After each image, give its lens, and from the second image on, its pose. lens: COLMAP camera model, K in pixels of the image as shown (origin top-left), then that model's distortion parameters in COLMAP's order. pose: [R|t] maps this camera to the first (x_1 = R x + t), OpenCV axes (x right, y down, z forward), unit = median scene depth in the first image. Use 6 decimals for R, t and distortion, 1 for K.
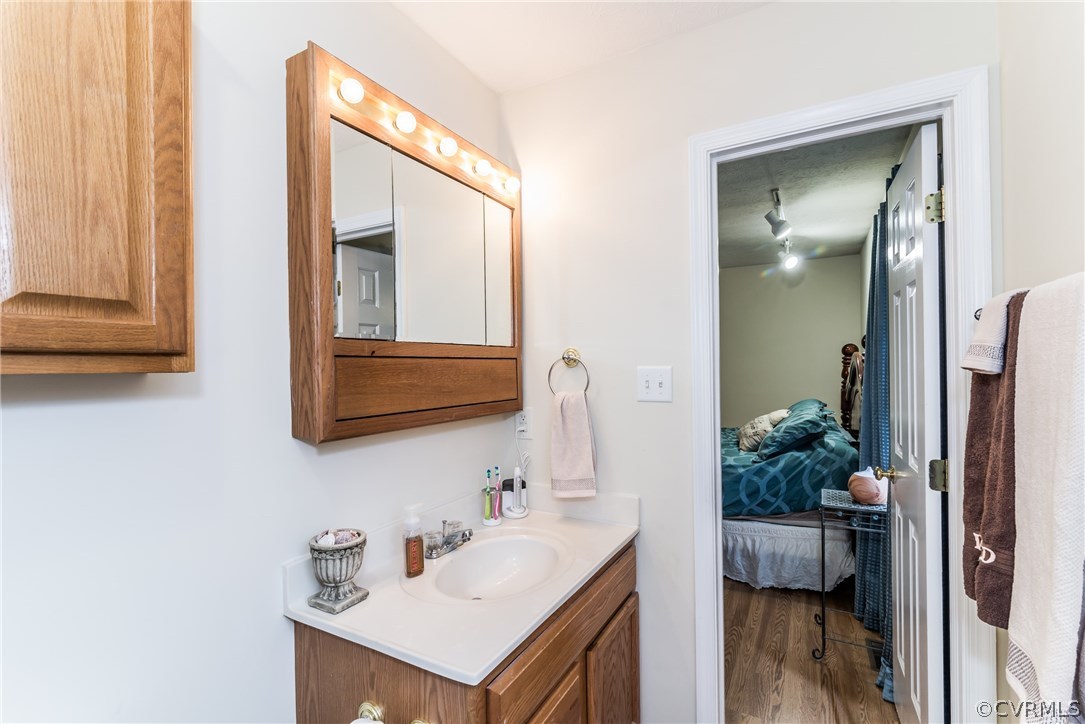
lens RADIAL K [[492.6, 0, 541.2], [0, 492.6, 366.4], [0, 0, 1]] dist [0.001837, 0.000120]
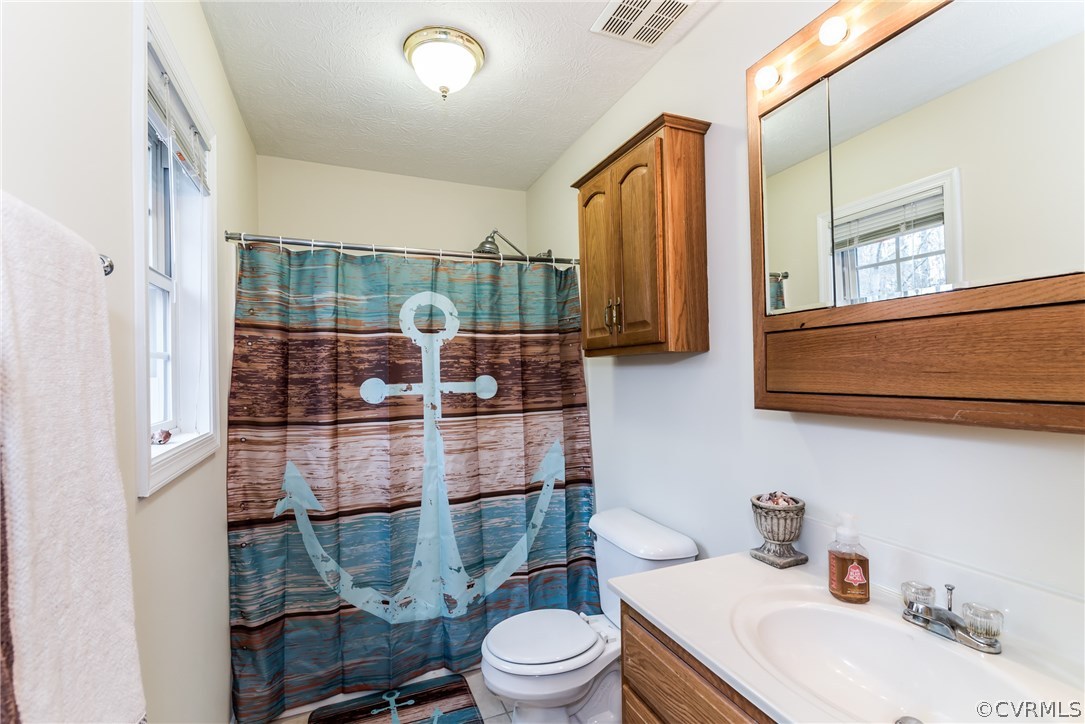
lens RADIAL K [[492.6, 0, 540.7], [0, 492.6, 364.8], [0, 0, 1]] dist [0.001837, 0.000120]
pose [[-0.619760, 0.017594, -0.784594, 0.675137], [0.028429, 0.999596, -0.000042, 0.032278], [0.784276, -0.022331, -0.620010, 1.143520]]
